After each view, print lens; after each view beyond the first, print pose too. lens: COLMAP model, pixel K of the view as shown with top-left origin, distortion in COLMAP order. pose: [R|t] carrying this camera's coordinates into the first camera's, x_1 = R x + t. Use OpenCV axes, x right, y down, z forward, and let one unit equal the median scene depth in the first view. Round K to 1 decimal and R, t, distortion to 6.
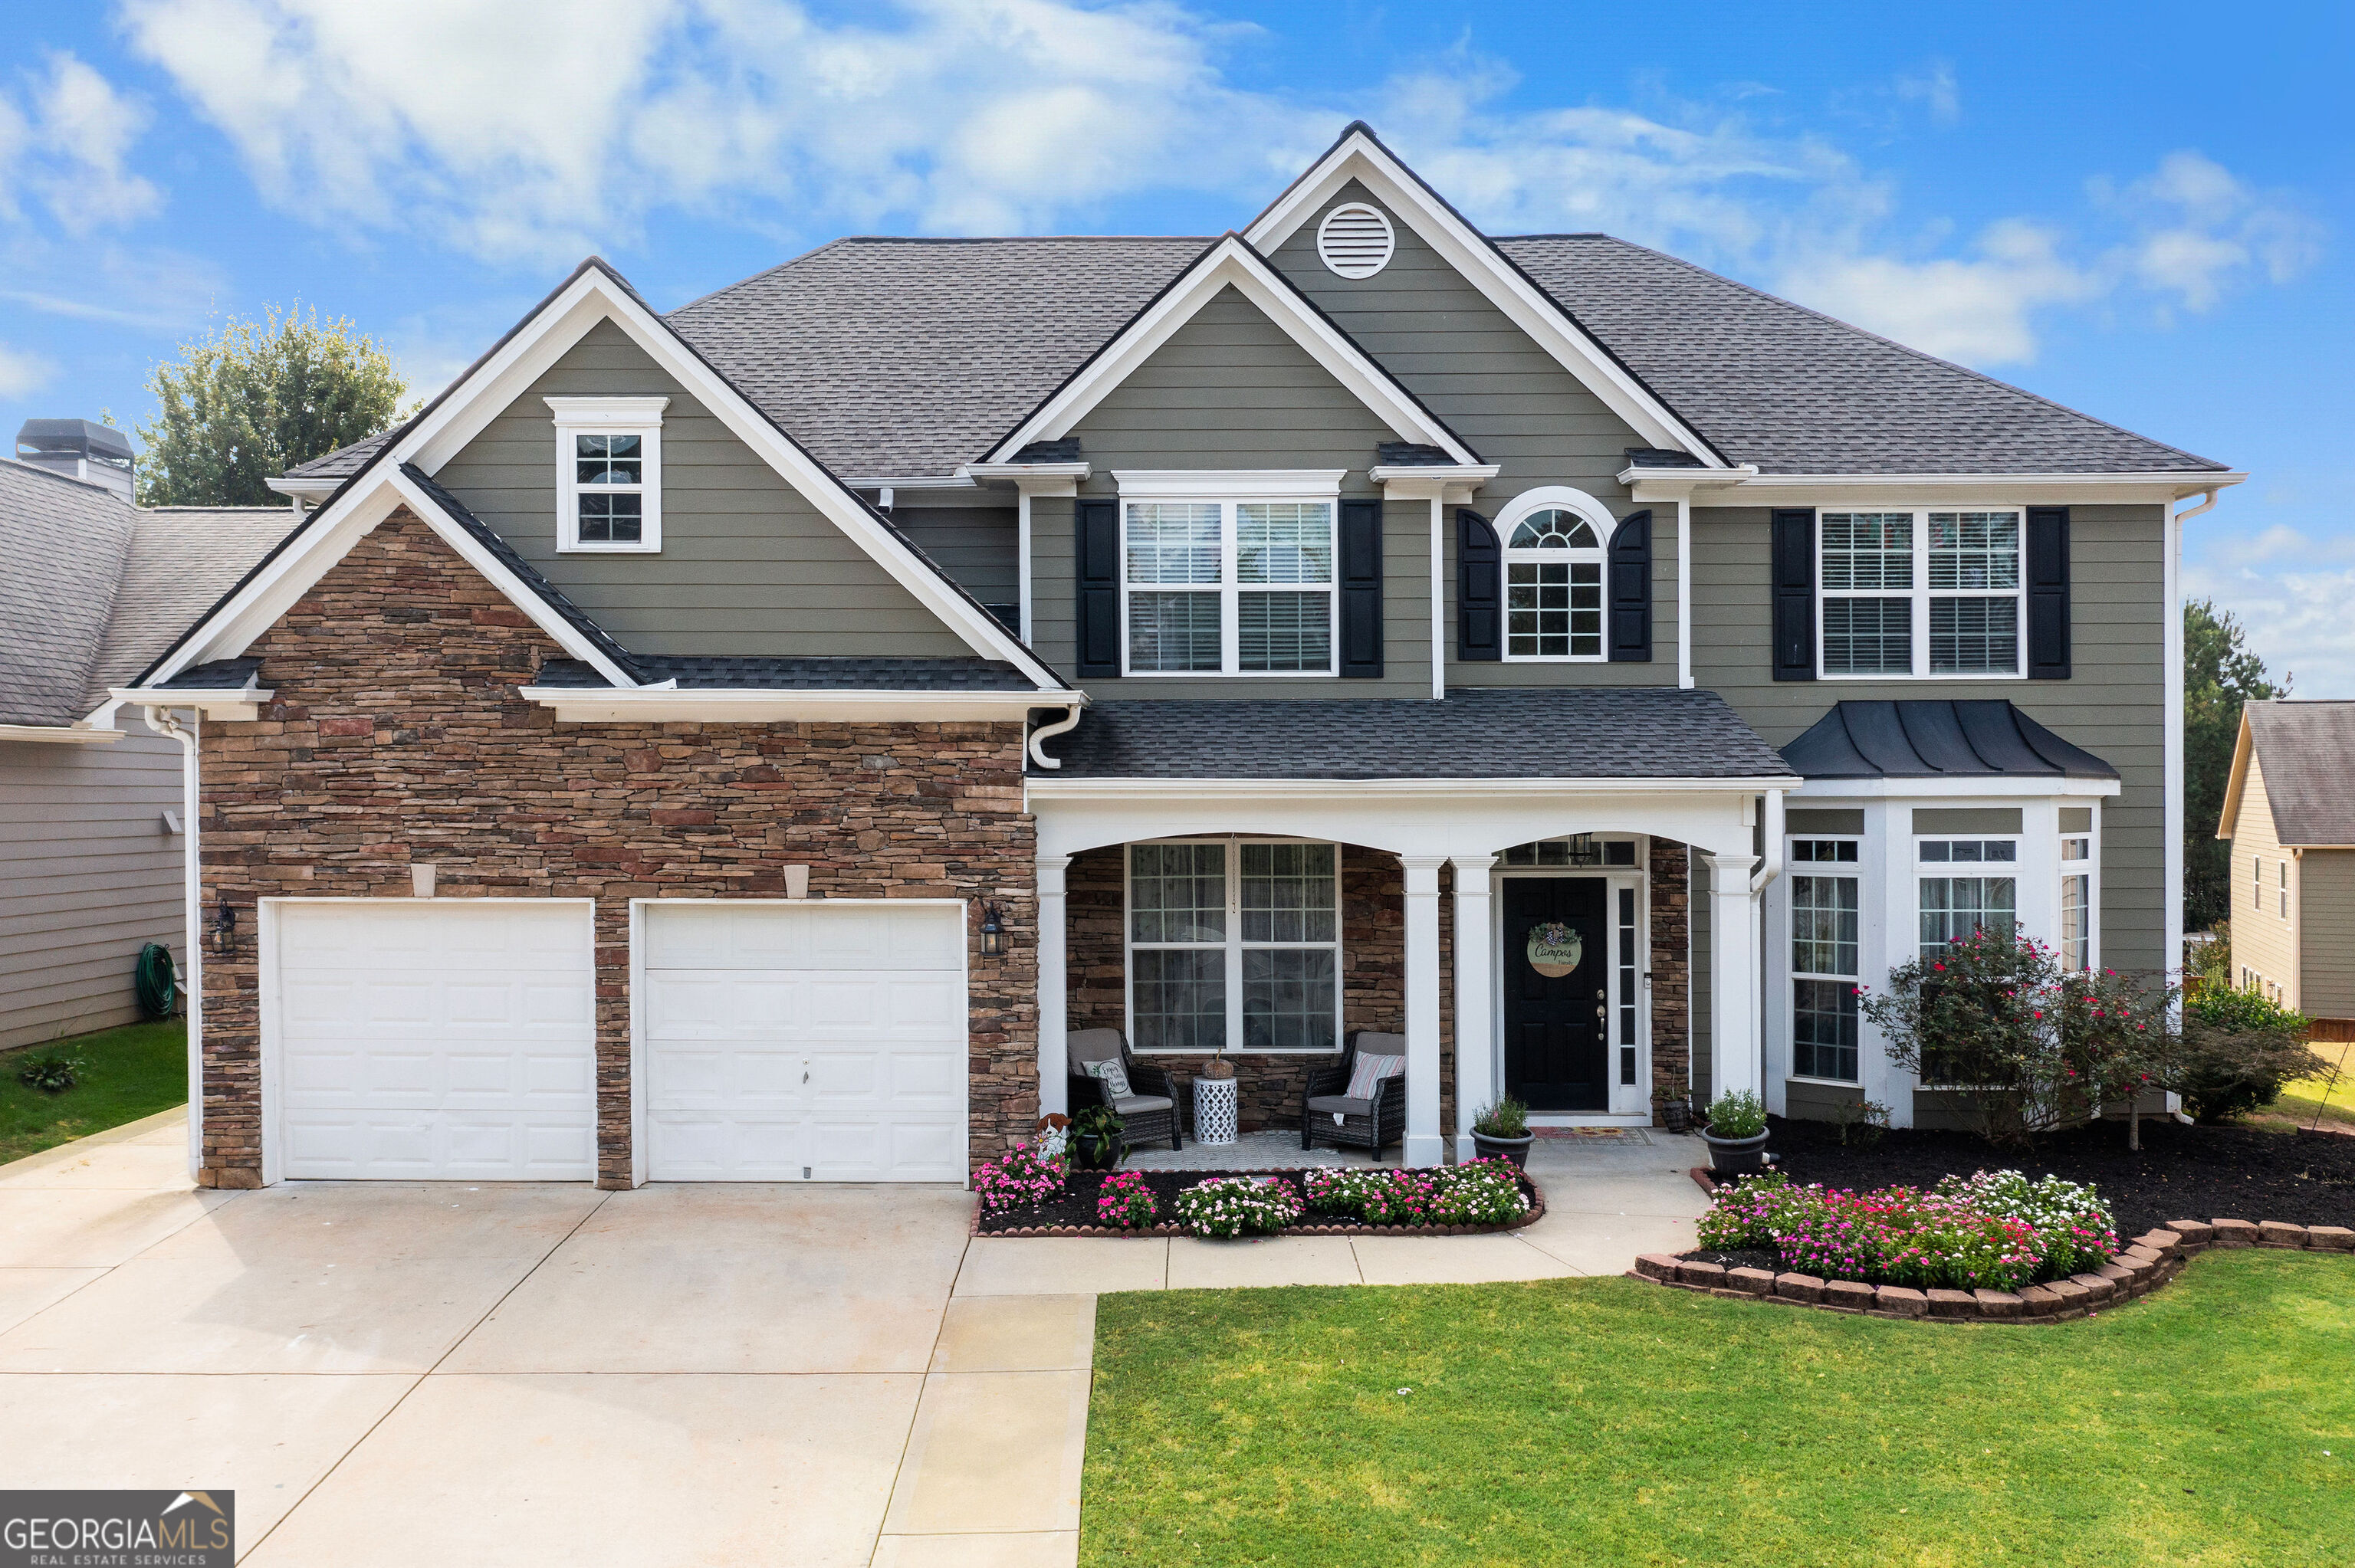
lens RADIAL K [[1942.6, 0, 1142.0], [0, 1942.6, 793.9], [0, 0, 1]] dist [-0.011436, 0.009620]
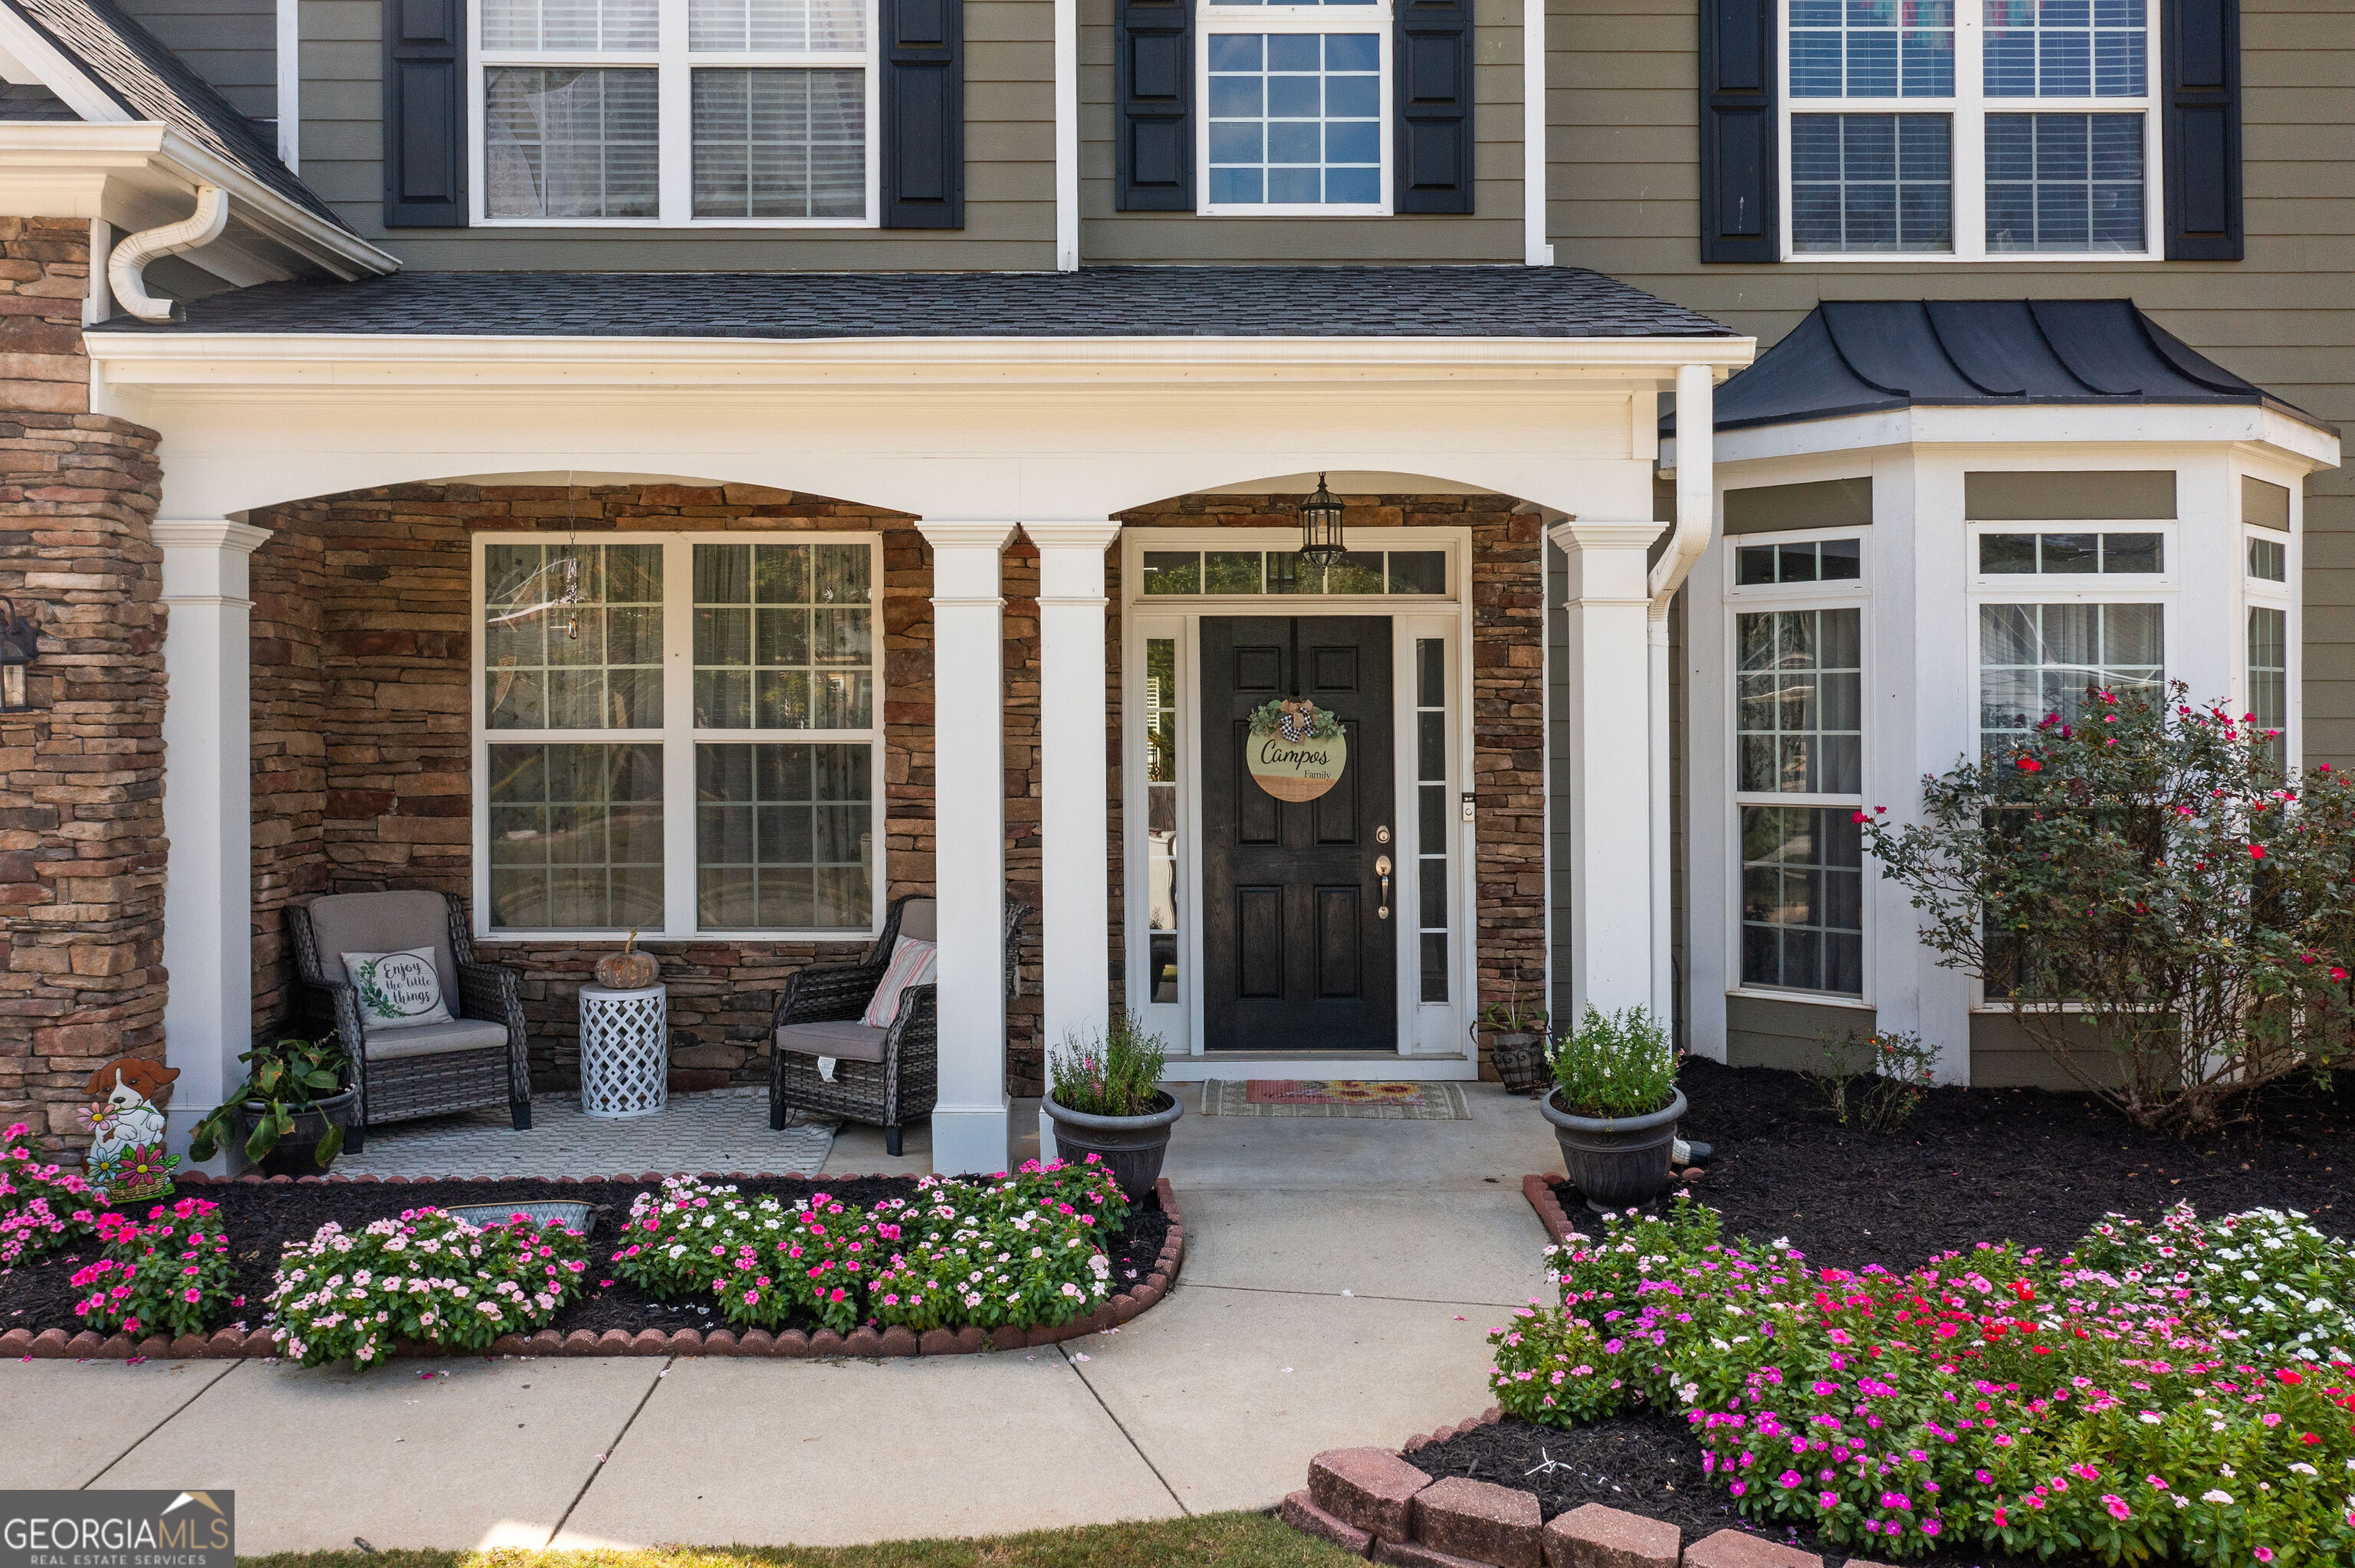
lens RADIAL K [[1942.6, 0, 1109.0], [0, 1942.6, 686.2], [0, 0, 1]] dist [-0.011436, 0.009620]
pose [[0.999977, 0.002227, 0.006465, 0.178592], [-0.002111, 0.999836, -0.017959, 0.082167], [-0.006504, 0.017945, 0.999818, 0.525257]]
